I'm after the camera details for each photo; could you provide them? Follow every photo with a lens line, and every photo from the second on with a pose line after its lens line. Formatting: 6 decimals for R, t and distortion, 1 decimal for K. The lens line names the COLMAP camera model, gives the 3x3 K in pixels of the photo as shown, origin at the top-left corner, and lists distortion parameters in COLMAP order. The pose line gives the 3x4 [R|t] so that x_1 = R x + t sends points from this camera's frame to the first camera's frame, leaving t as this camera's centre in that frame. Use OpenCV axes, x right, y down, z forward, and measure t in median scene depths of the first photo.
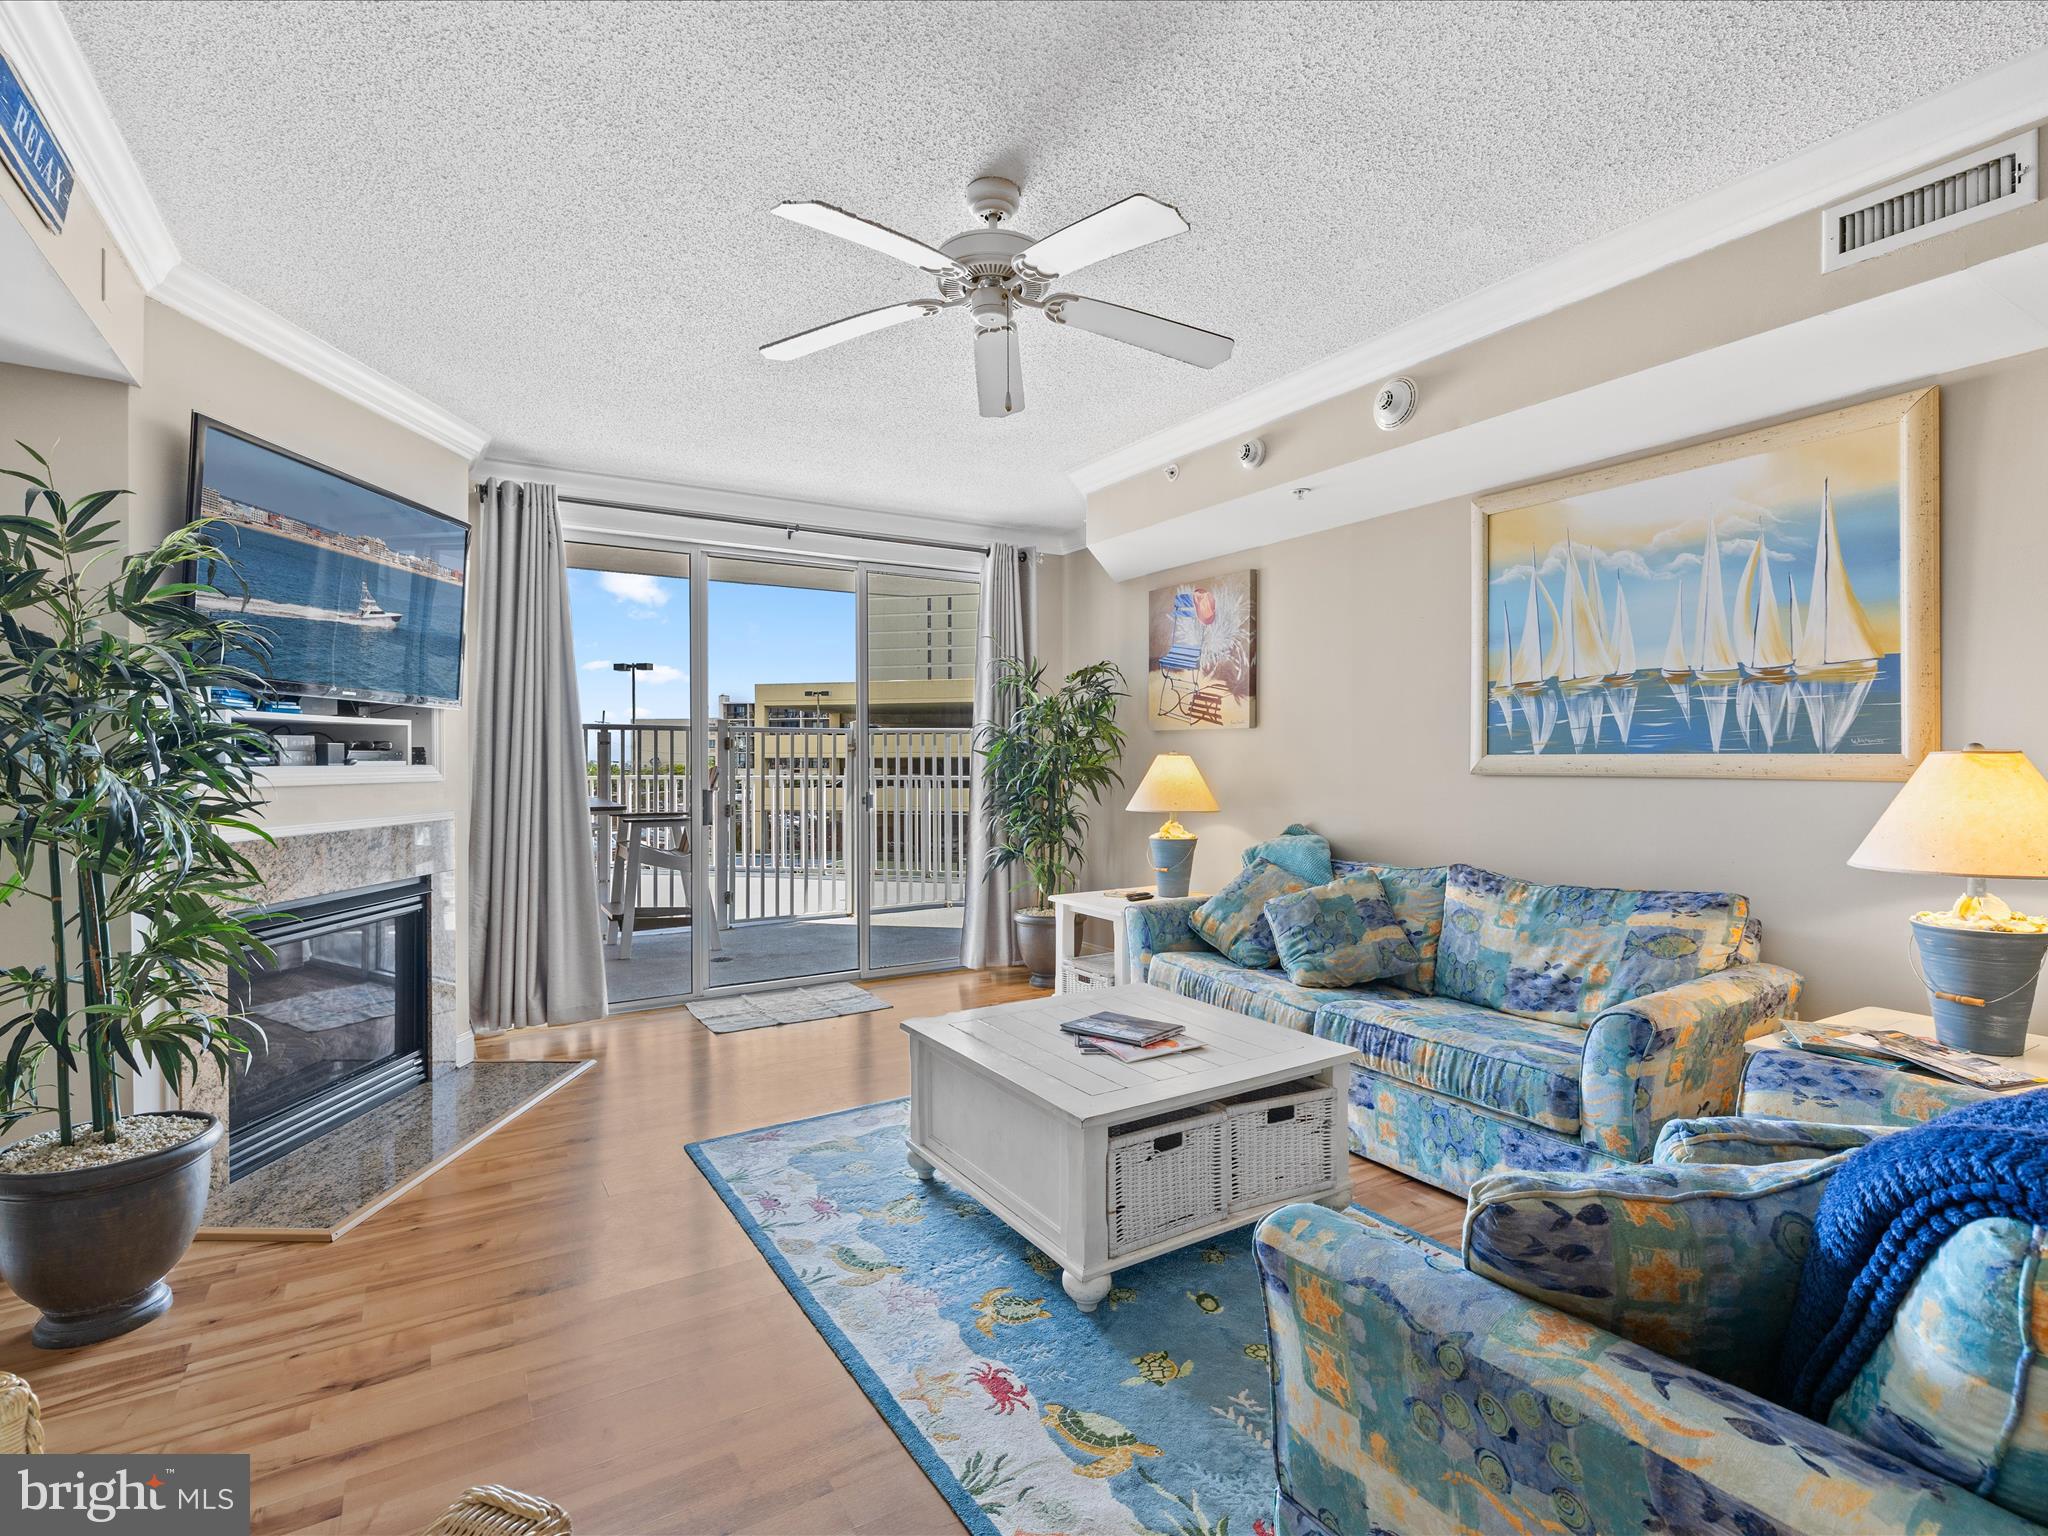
lens RADIAL K [[989.8, 0, 1034.7], [0, 989.8, 759.9], [0, 0, 1]] dist [0.001842, 0.000615]
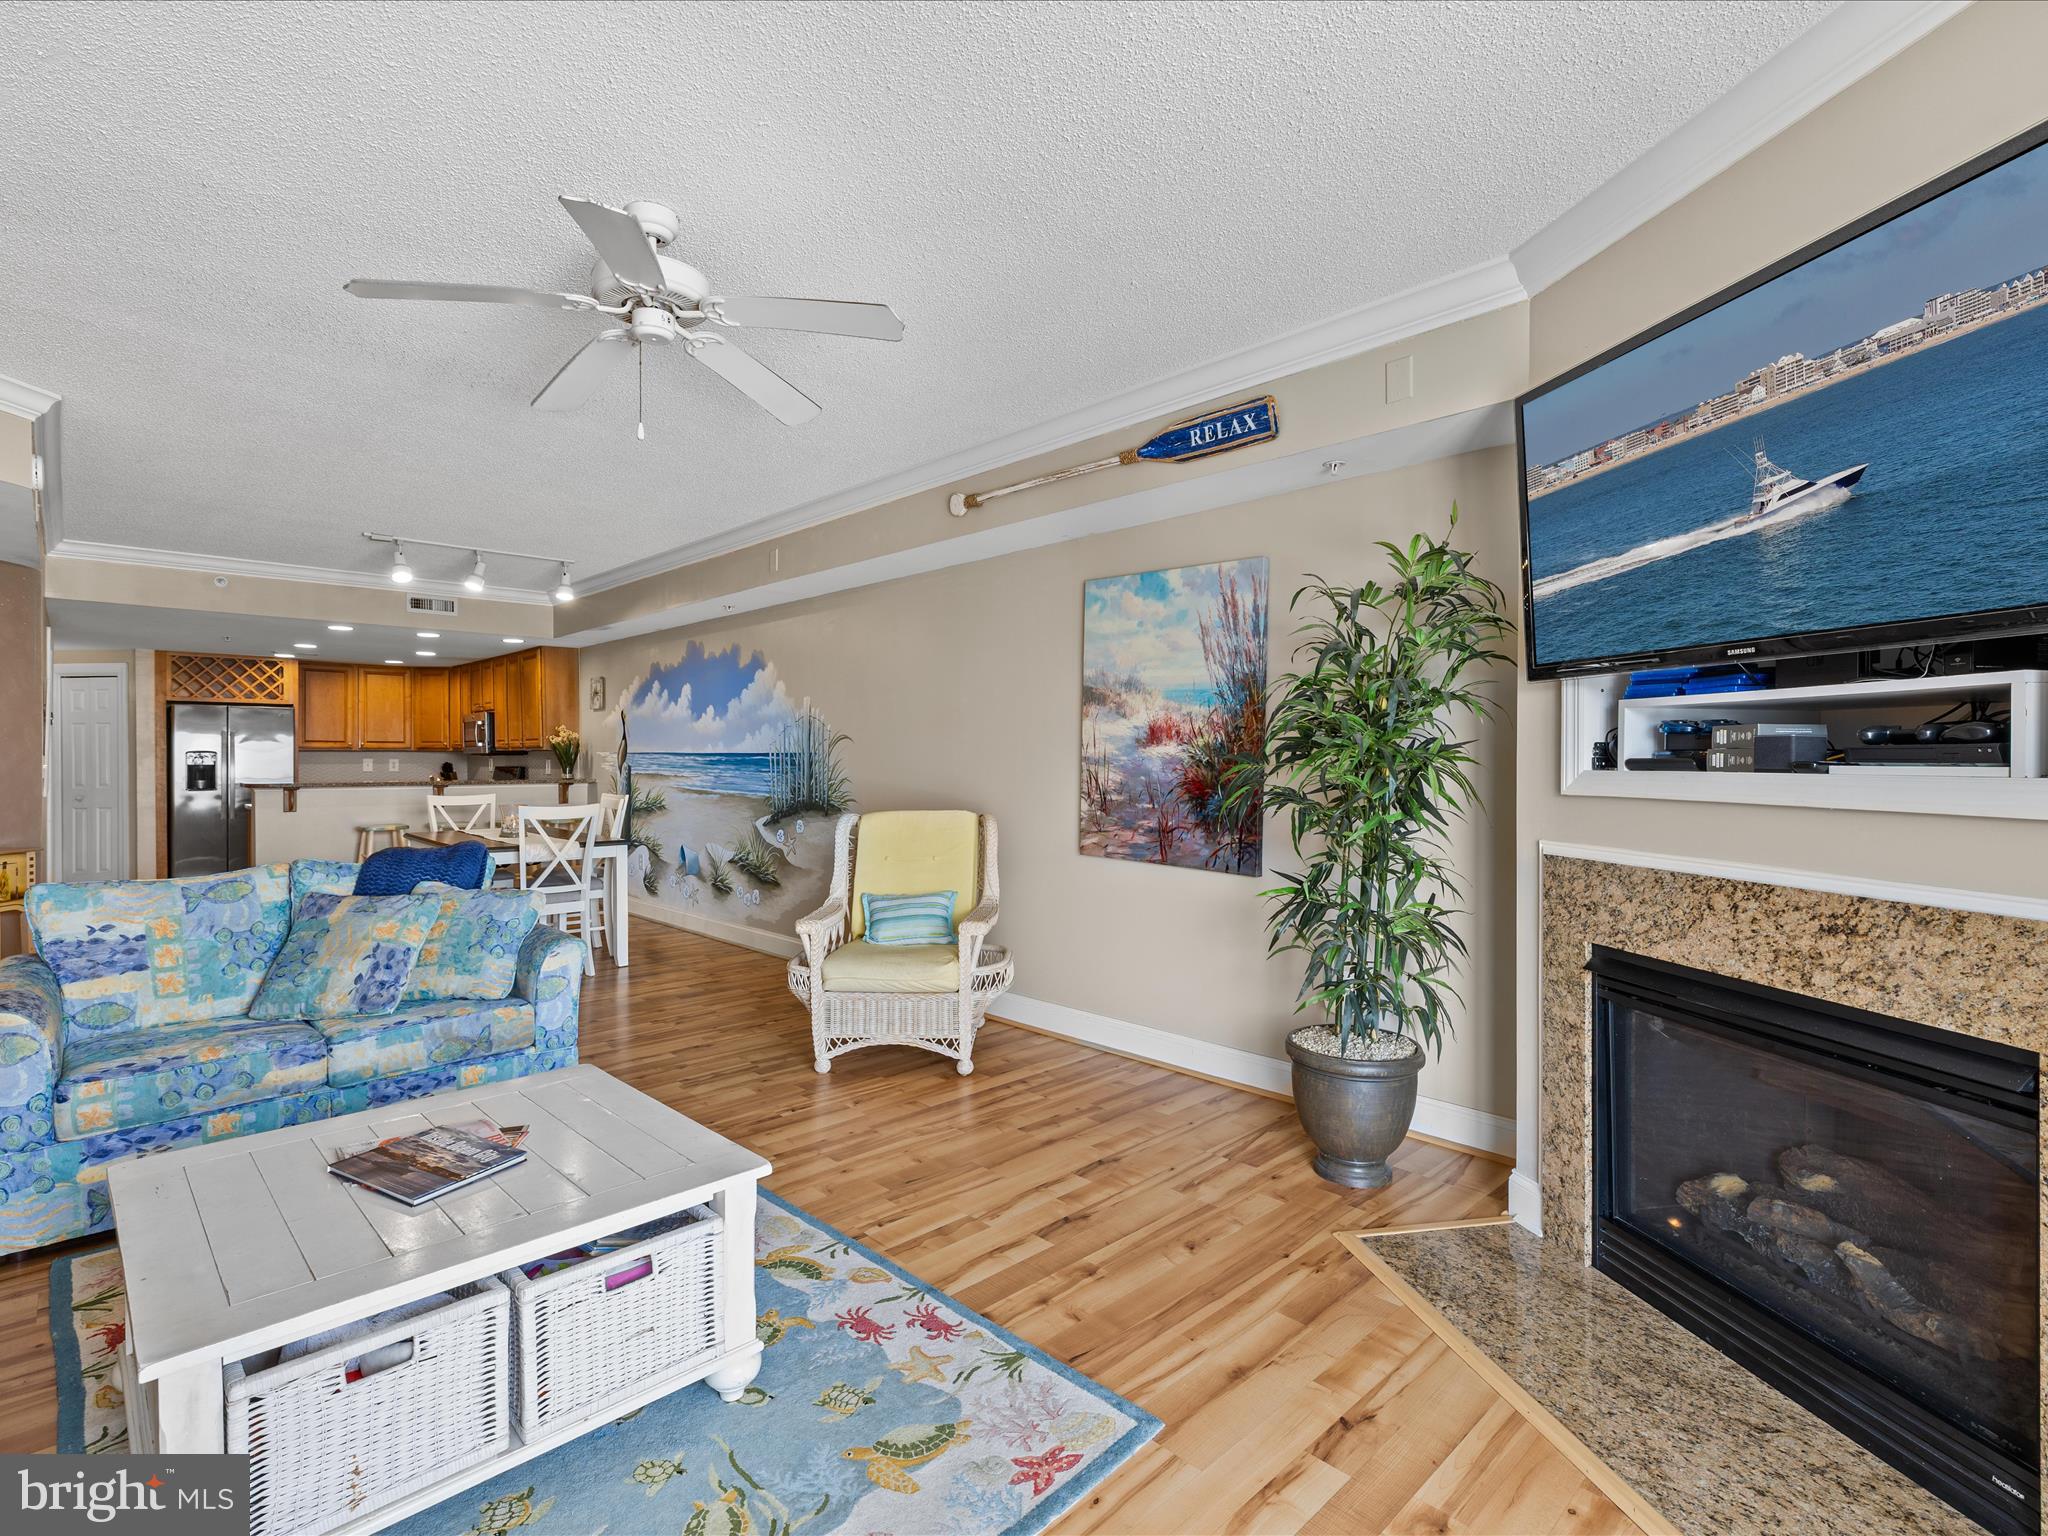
lens RADIAL K [[989.8, 0, 1034.7], [0, 989.8, 759.9], [0, 0, 1]] dist [0.001842, 0.000615]
pose [[-0.976557, 0.006256, -0.215168, -0.128881], [0.005245, 0.999972, 0.005270, -0.006417], [0.215195, 0.004018, -0.976563, 1.302331]]
